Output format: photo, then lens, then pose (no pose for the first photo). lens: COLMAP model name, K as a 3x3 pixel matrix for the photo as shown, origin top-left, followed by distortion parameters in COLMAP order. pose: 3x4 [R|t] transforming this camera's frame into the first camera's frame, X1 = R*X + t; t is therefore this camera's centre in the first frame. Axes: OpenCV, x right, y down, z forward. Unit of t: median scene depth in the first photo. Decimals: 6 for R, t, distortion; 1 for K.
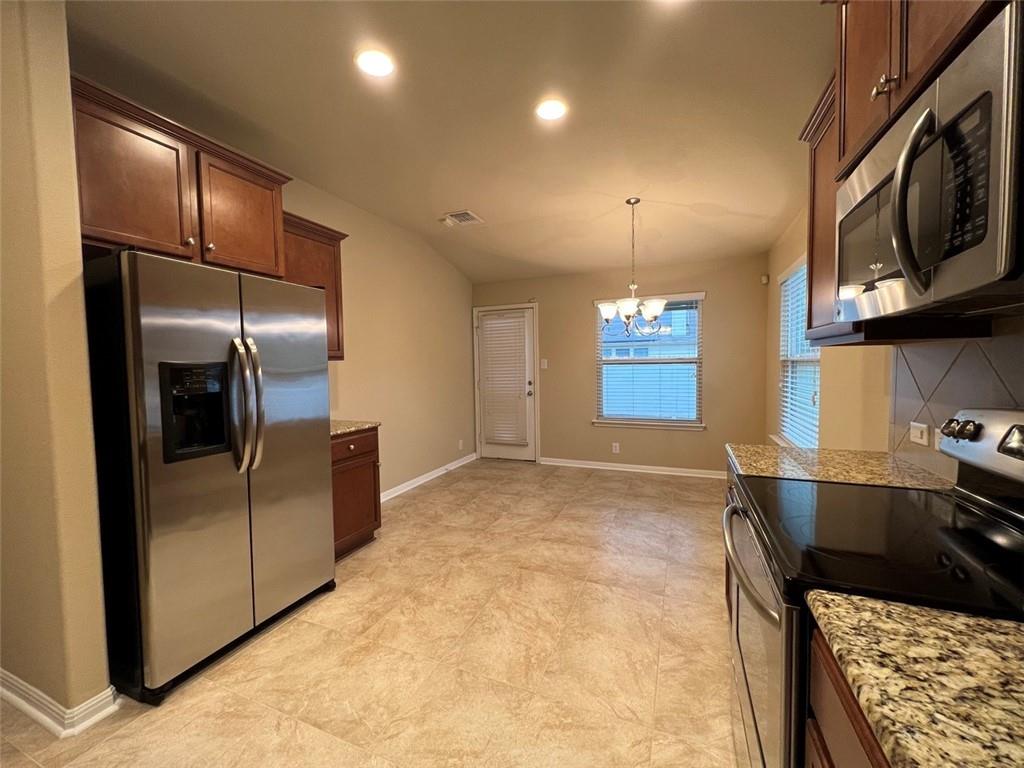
lens RADIAL K [[409.1, 0, 510.9], [0, 409.1, 384.2], [0, 0, 1]] dist [0.000431, 0.000030]
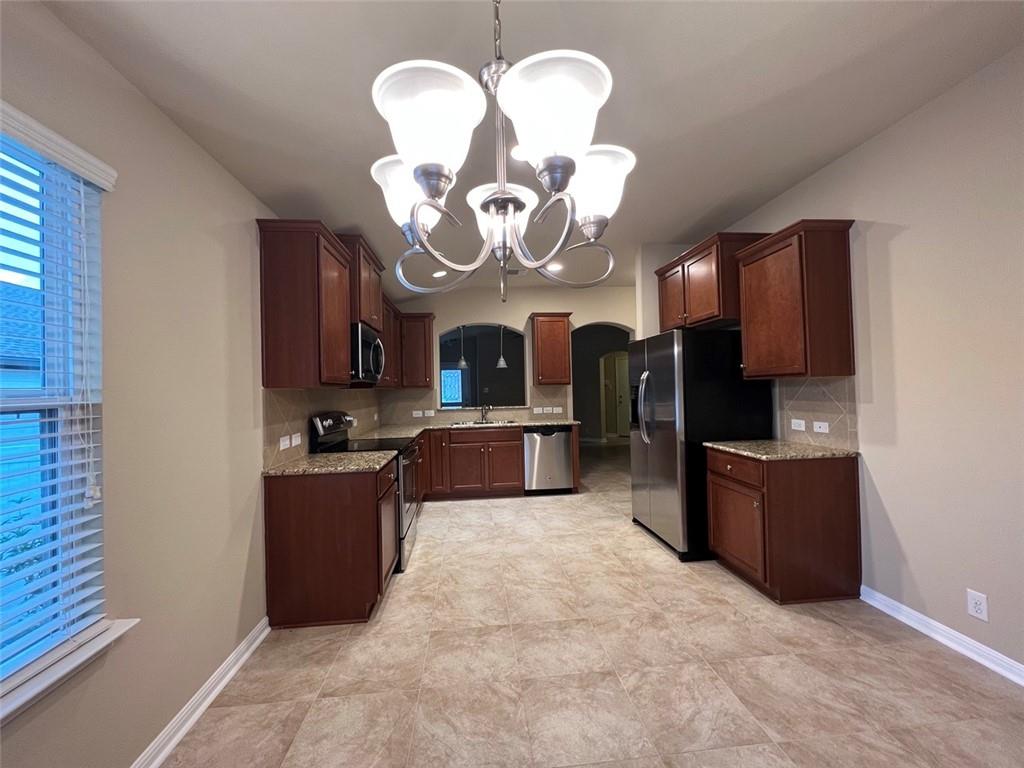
lens RADIAL K [[412.7, 0, 511.9], [0, 412.7, 381.9], [0, 0, 1]] dist [0.000275, 0.000357]
pose [[-0.877054, 0.029218, -0.479502, 0.606140], [0.014653, 0.999311, 0.034090, -0.104834], [0.480168, 0.022873, -0.876878, 1.788555]]
